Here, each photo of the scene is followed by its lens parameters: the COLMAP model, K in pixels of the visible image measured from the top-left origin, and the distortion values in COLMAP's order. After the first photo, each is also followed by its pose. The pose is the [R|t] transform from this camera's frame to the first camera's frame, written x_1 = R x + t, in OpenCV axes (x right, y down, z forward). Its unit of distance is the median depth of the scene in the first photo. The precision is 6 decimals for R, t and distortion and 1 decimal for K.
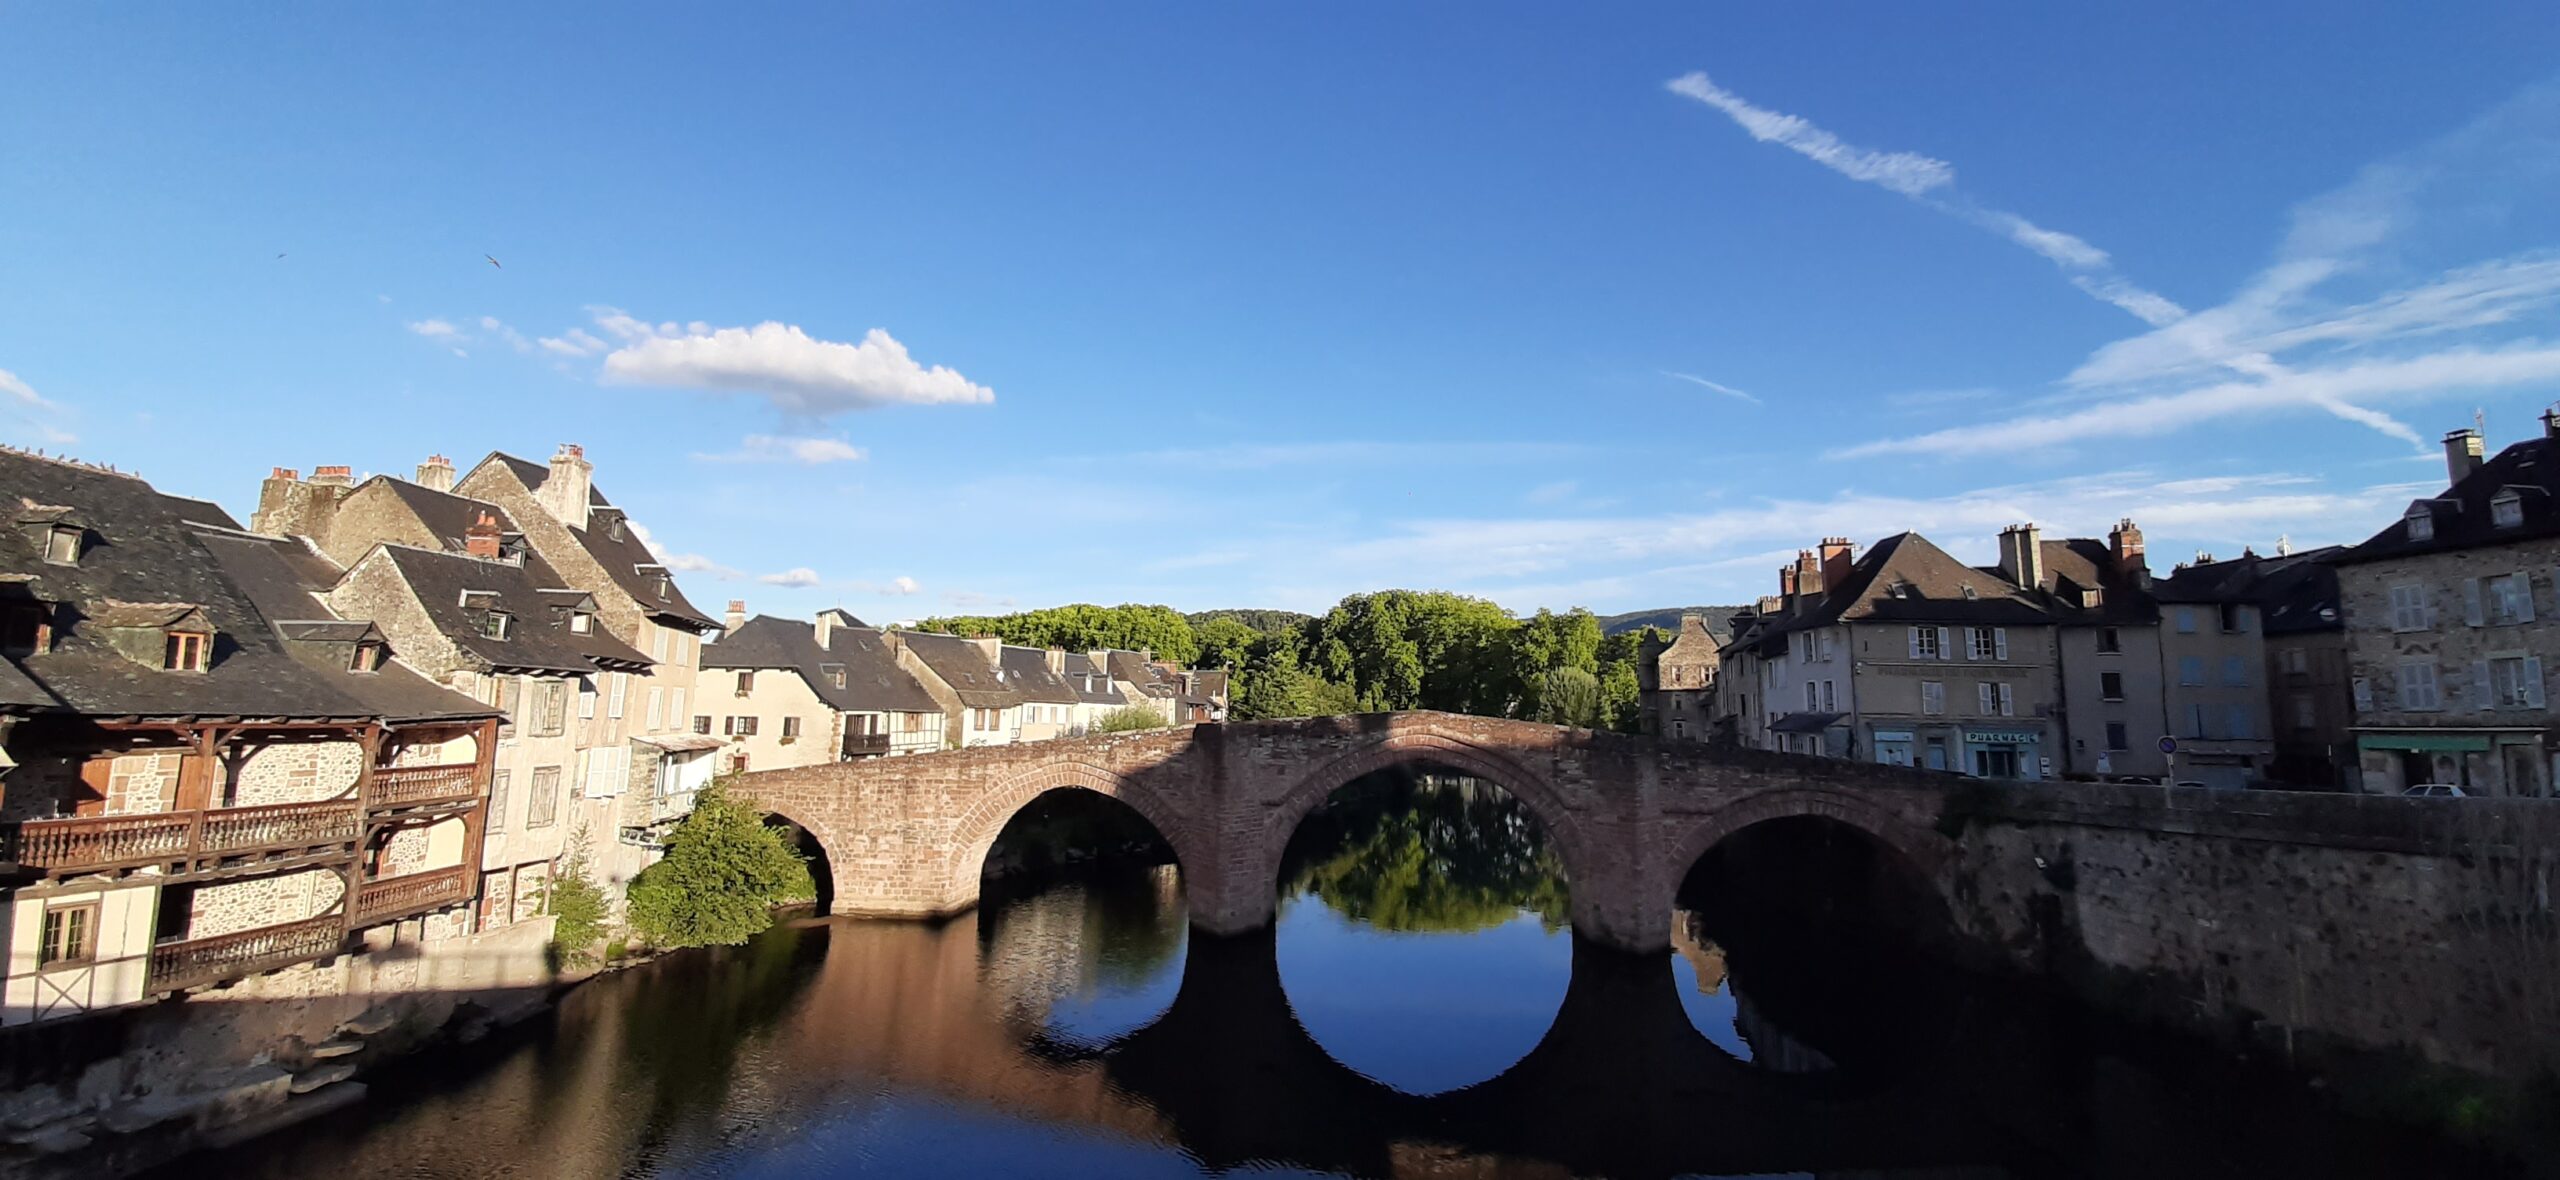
lens RADIAL K [[1010.6, 0, 1279.9], [0, 1010.6, 527.2], [0, 0, 1]] dist [0.003127, -0.002807]
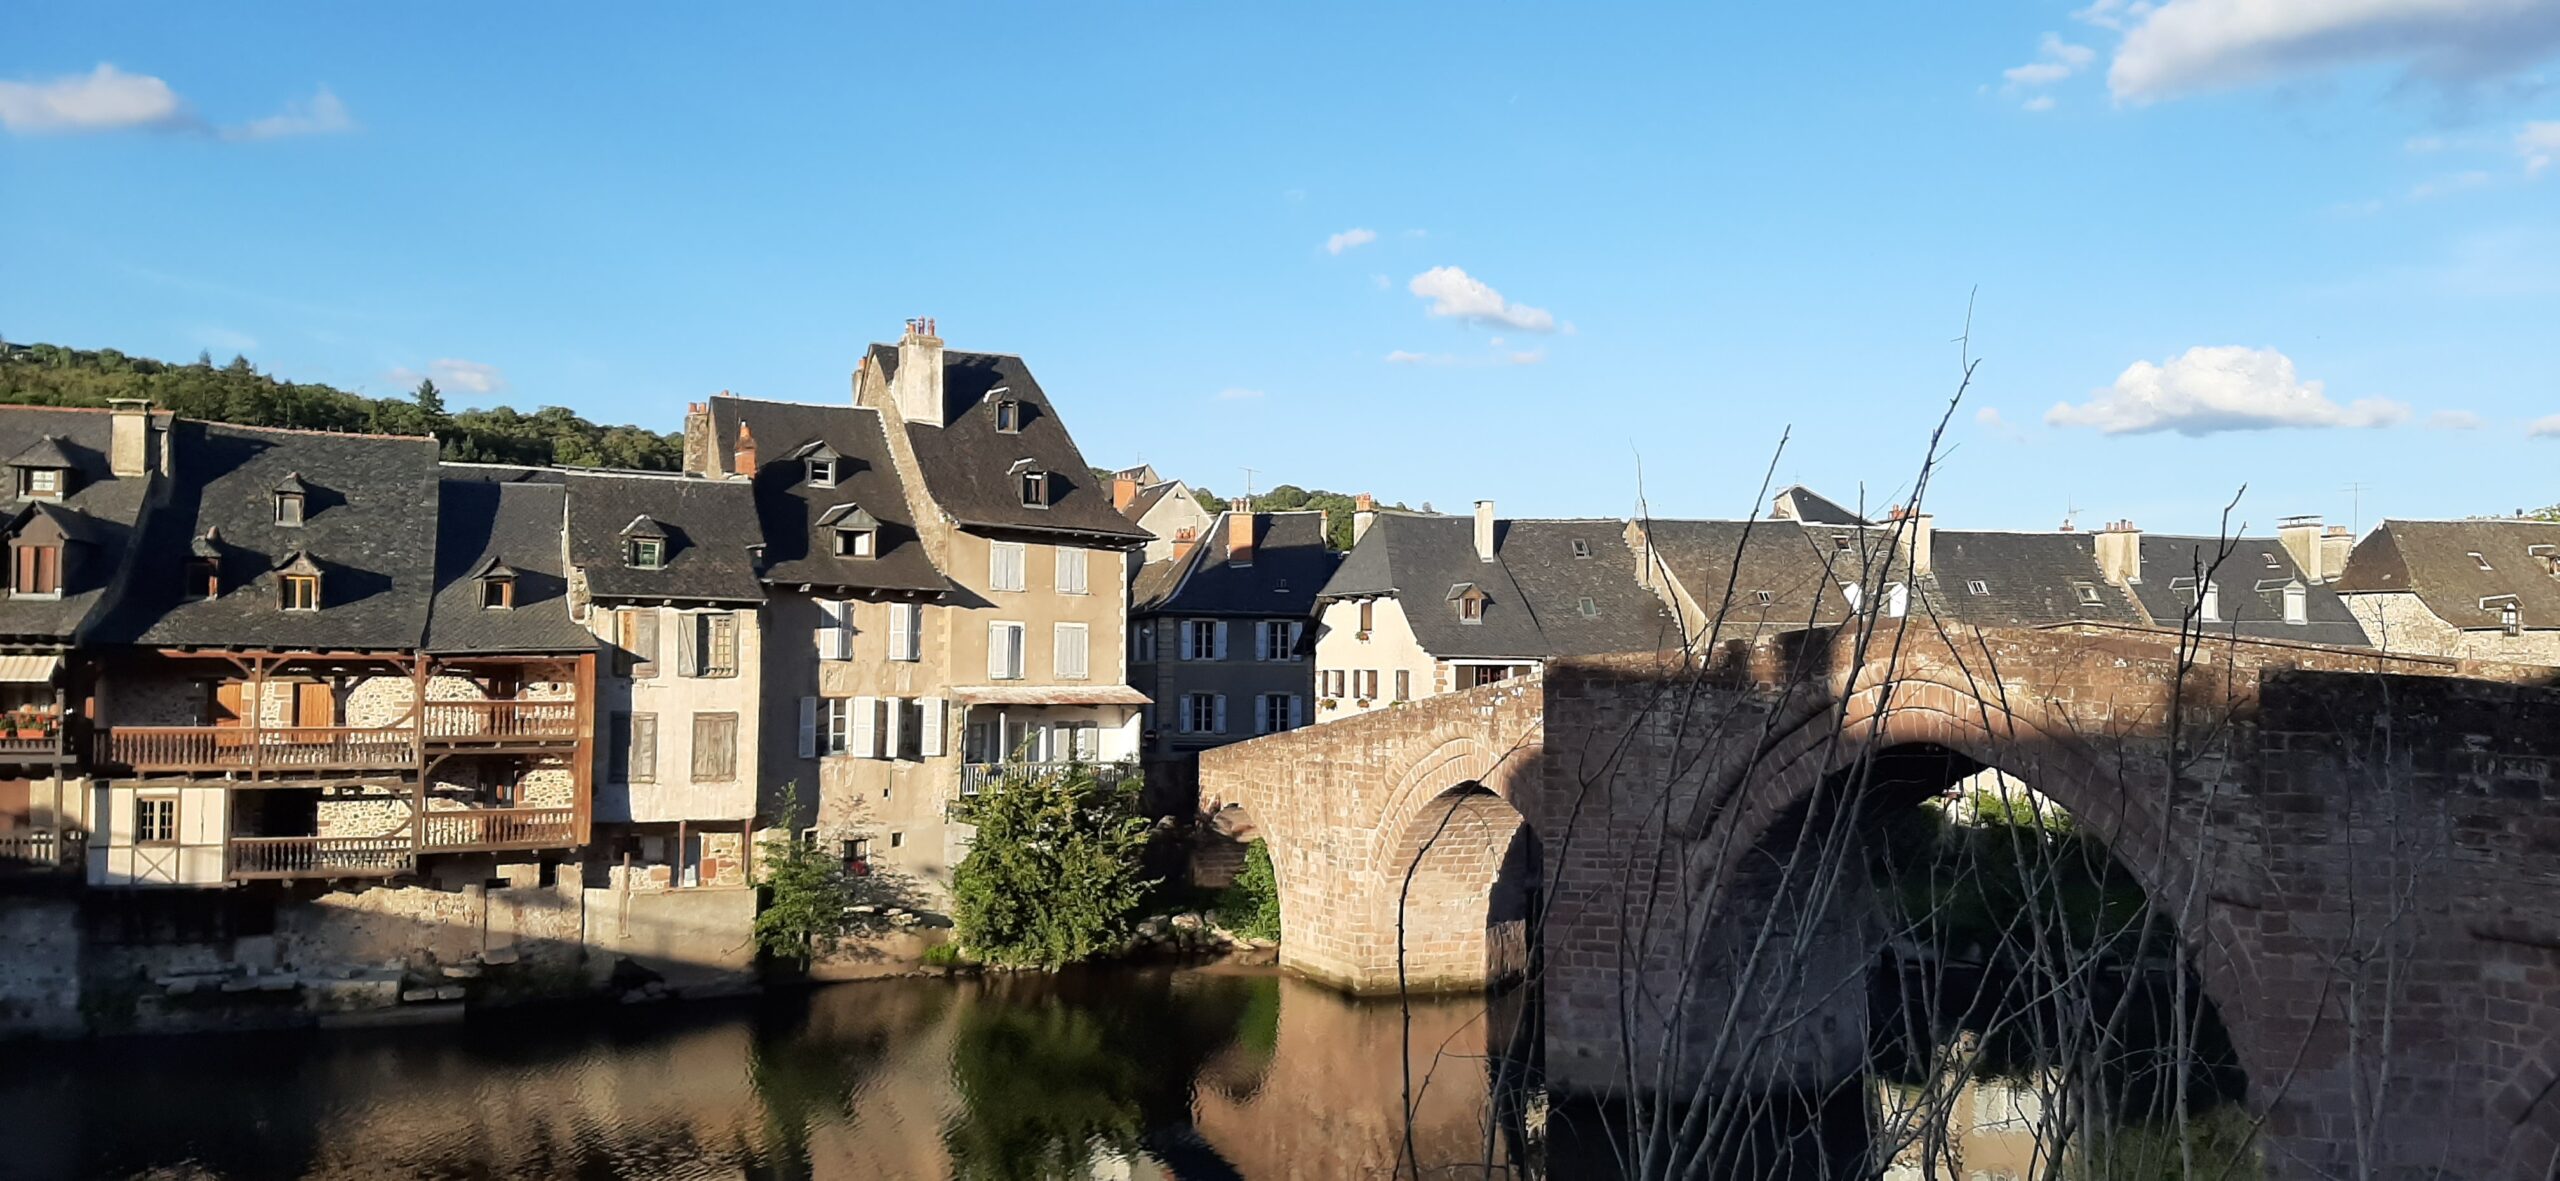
lens RADIAL K [[1962.3, 0, 1259.5], [0, 1962.3, 570.9], [0, 0, 1]] dist [0.020423, -0.045184]
pose [[0.492854, -0.056674, -0.868264, 0.702170], [0.156505, 0.987376, 0.024388, 0.112630], [0.855921, -0.147908, 0.495502, 0.445175]]
